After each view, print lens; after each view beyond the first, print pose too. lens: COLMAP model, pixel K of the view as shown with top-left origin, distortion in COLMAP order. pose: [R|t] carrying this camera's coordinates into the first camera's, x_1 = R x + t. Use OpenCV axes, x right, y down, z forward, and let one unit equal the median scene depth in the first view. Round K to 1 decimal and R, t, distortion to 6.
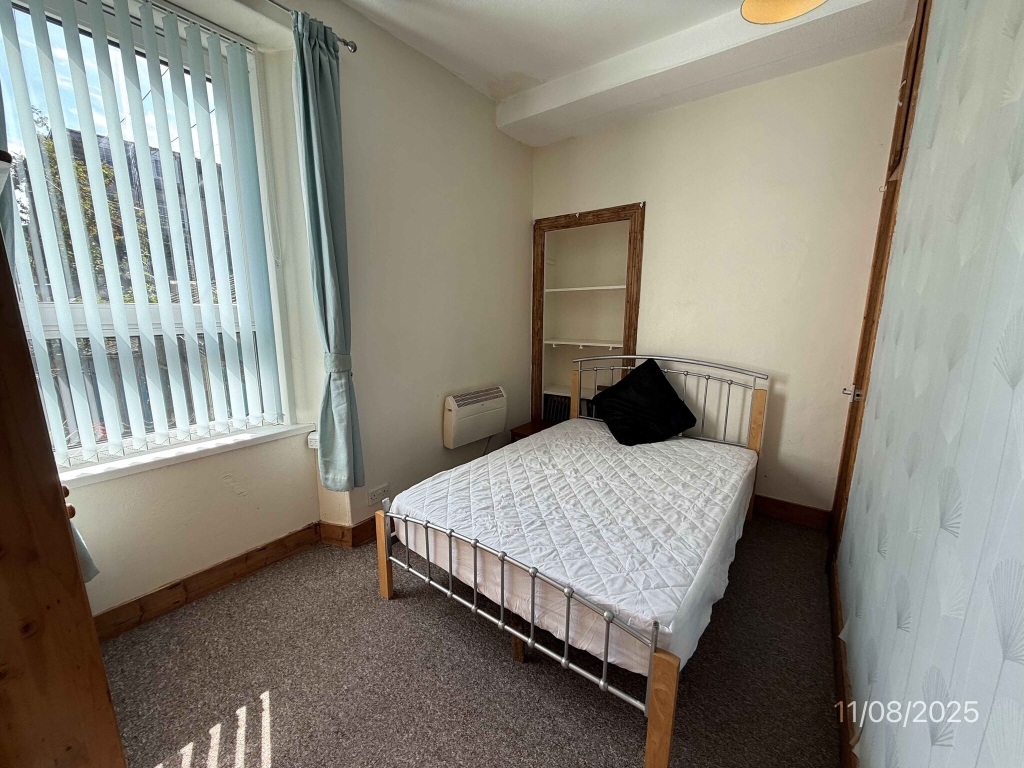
lens RADIAL K [[403.8, 0, 511.5], [0, 403.8, 384.9], [0, 0, 1]] dist [-0.000531, -0.000070]
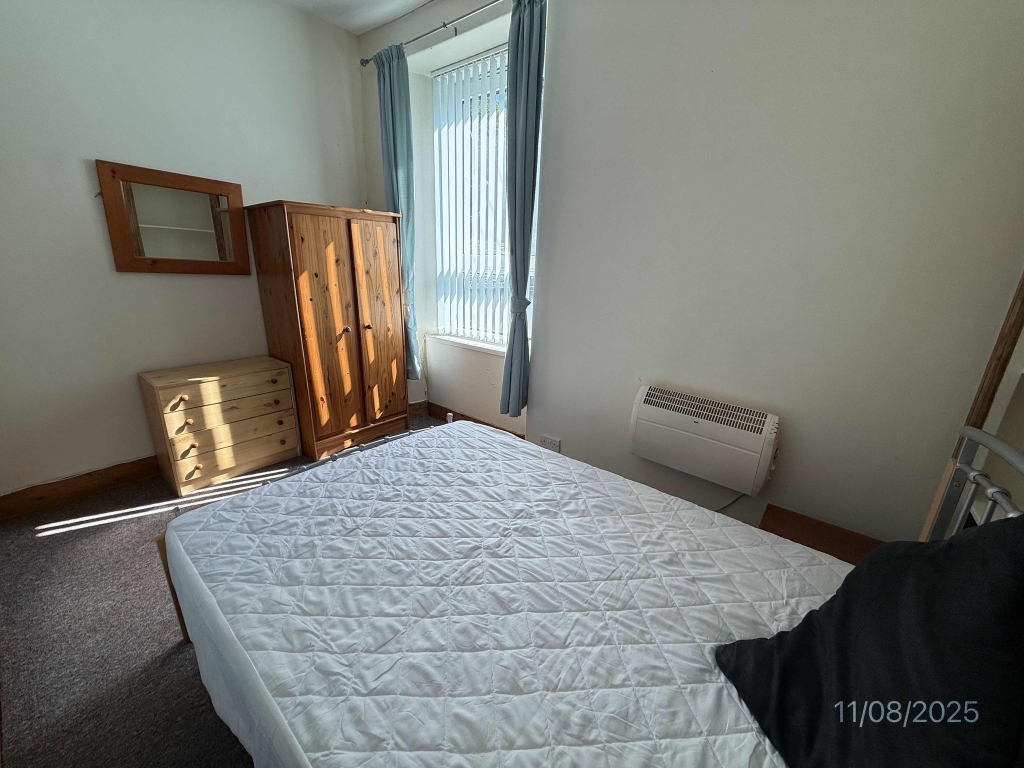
lens RADIAL K [[403.8, 0, 511.6], [0, 403.8, 386.7], [0, 0, 1]] dist [-0.000531, -0.000070]
pose [[-0.052874, 0.286087, -0.956744, 0.656764], [-0.213773, 0.932631, 0.290691, -0.151695], [0.975452, 0.219896, 0.011846, 0.910725]]
